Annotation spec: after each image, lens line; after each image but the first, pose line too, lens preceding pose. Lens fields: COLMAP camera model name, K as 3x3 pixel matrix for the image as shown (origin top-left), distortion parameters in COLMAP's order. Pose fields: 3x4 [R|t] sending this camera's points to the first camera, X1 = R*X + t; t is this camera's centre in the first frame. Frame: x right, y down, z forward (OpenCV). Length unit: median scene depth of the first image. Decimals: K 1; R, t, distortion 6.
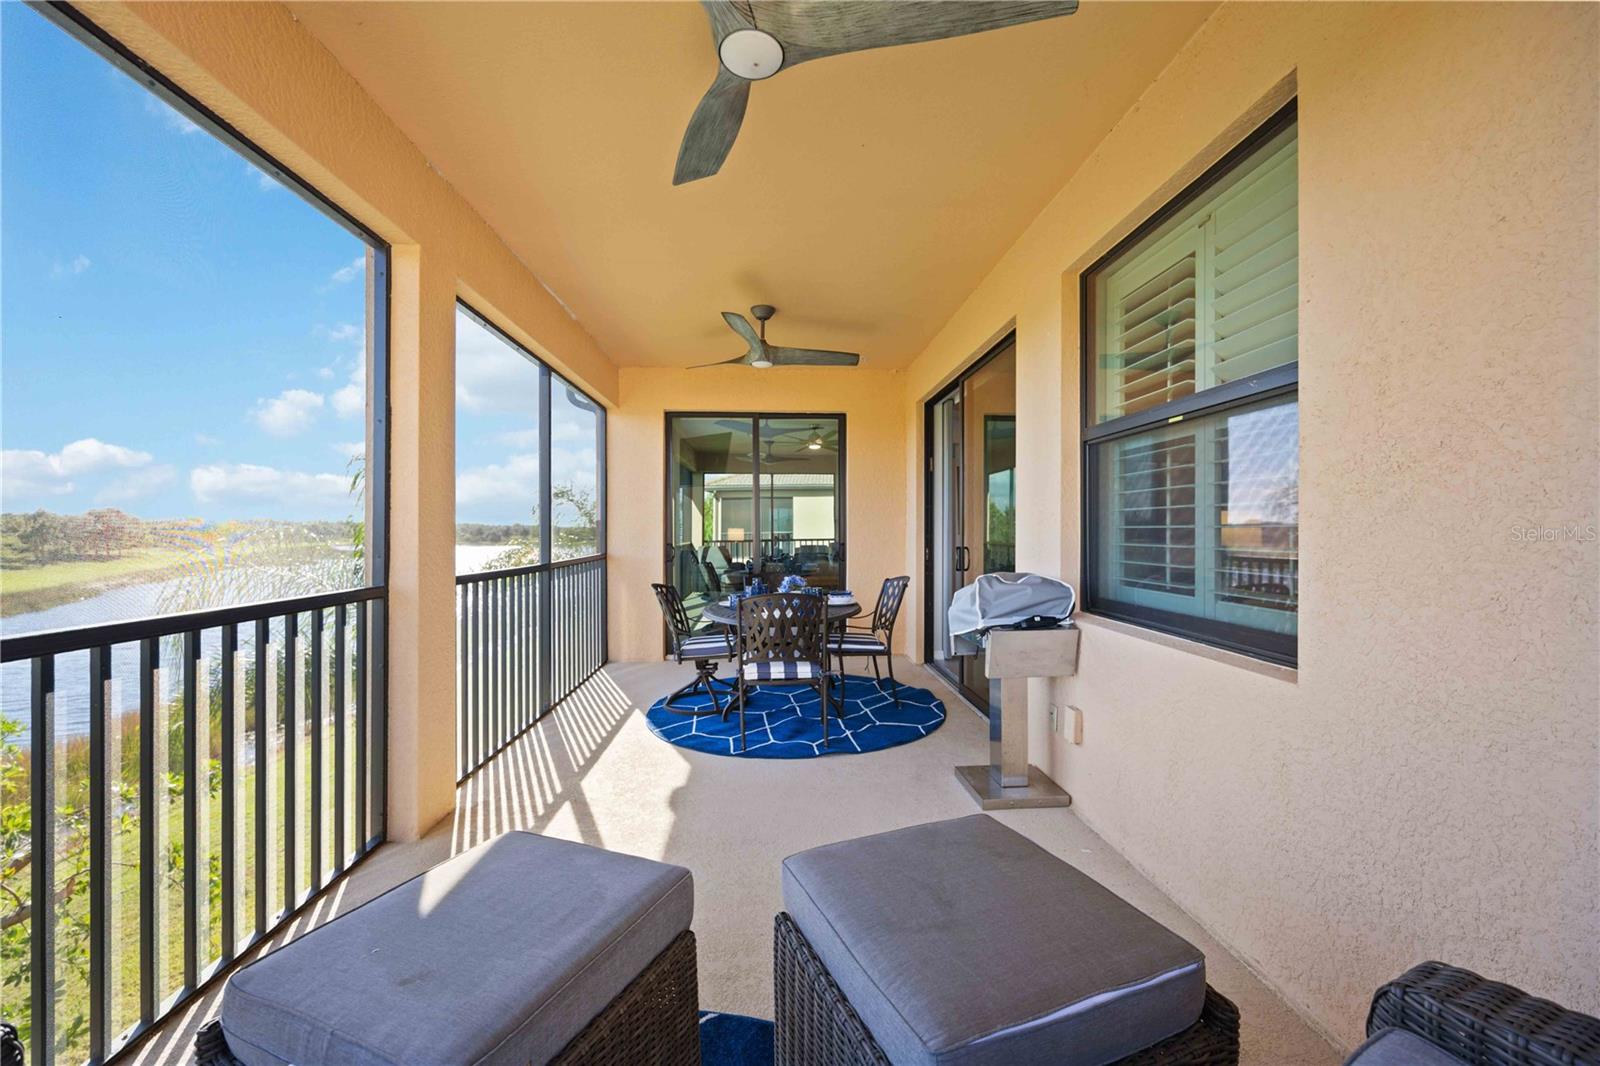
lens RADIAL K [[656.7, 0, 797.5], [0, 656.7, 528.5], [0, 0, 1]] dist [0.002141, 0.000556]
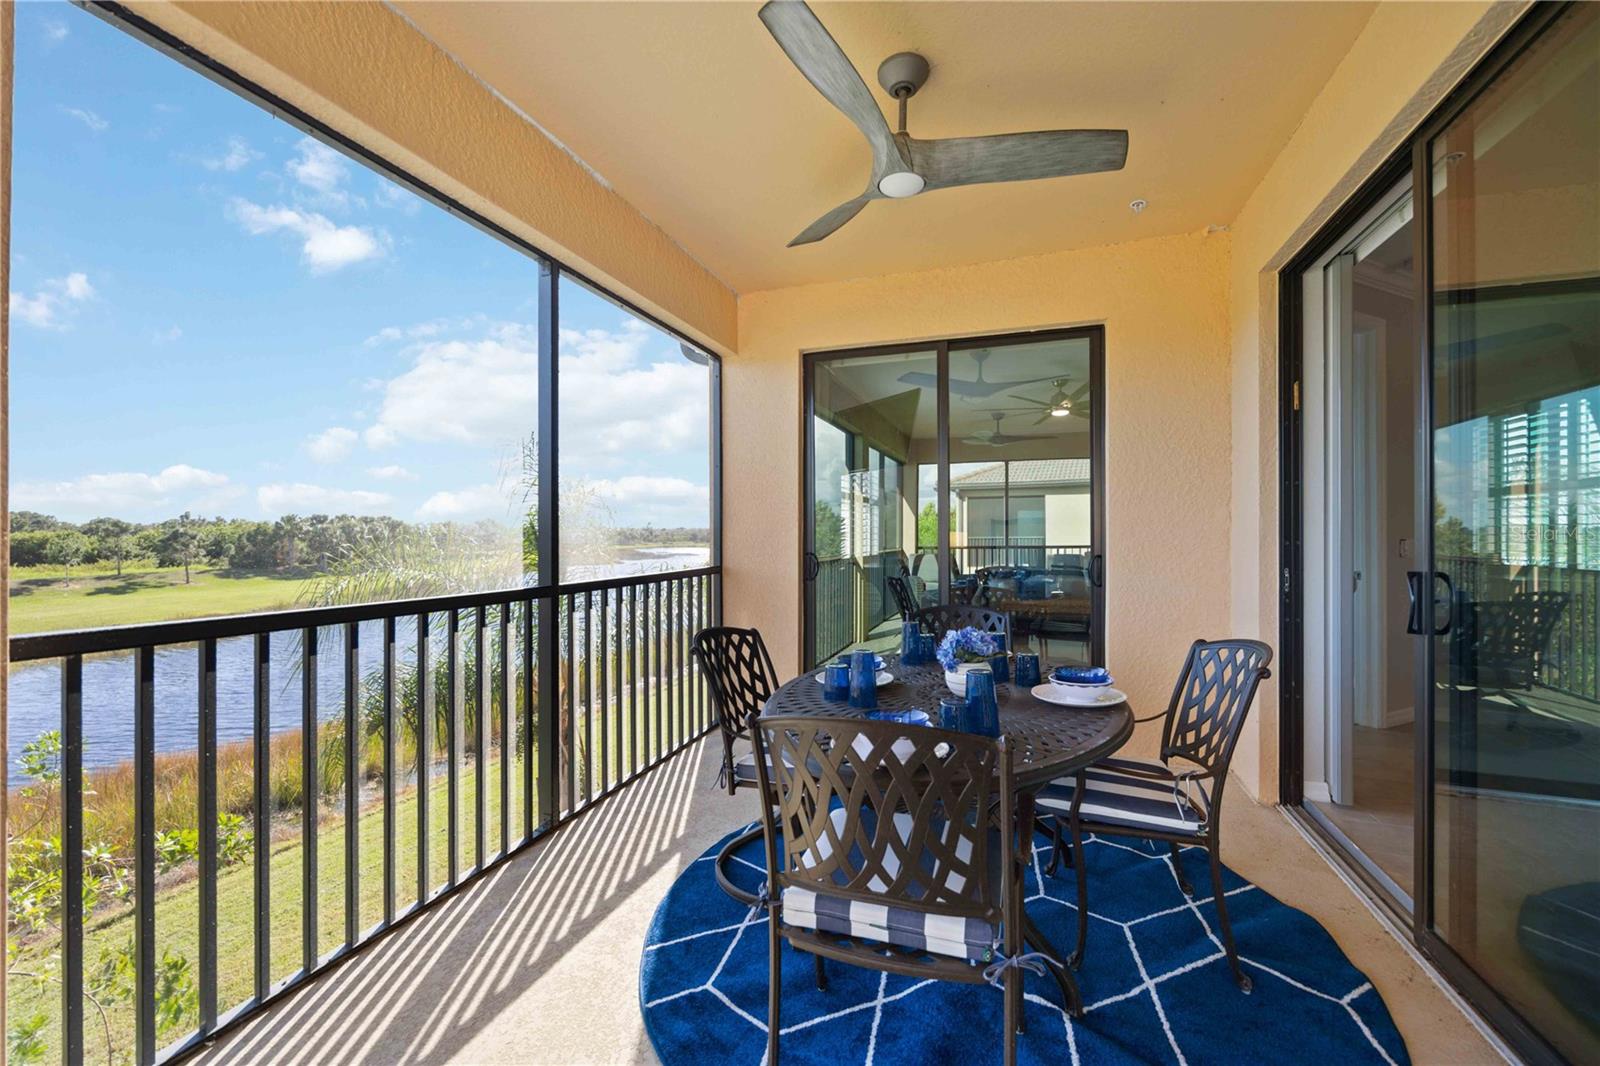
lens RADIAL K [[644.3, 0, 743.6], [0, 644.3, 521.9], [0, 0, 1]] dist [0.002281, 0.000489]
pose [[0.900039, 0.012158, -0.435640, 0.040862], [-0.017084, 0.999827, -0.007392, 0.000697], [0.435474, 0.014096, 0.900091, 0.422878]]
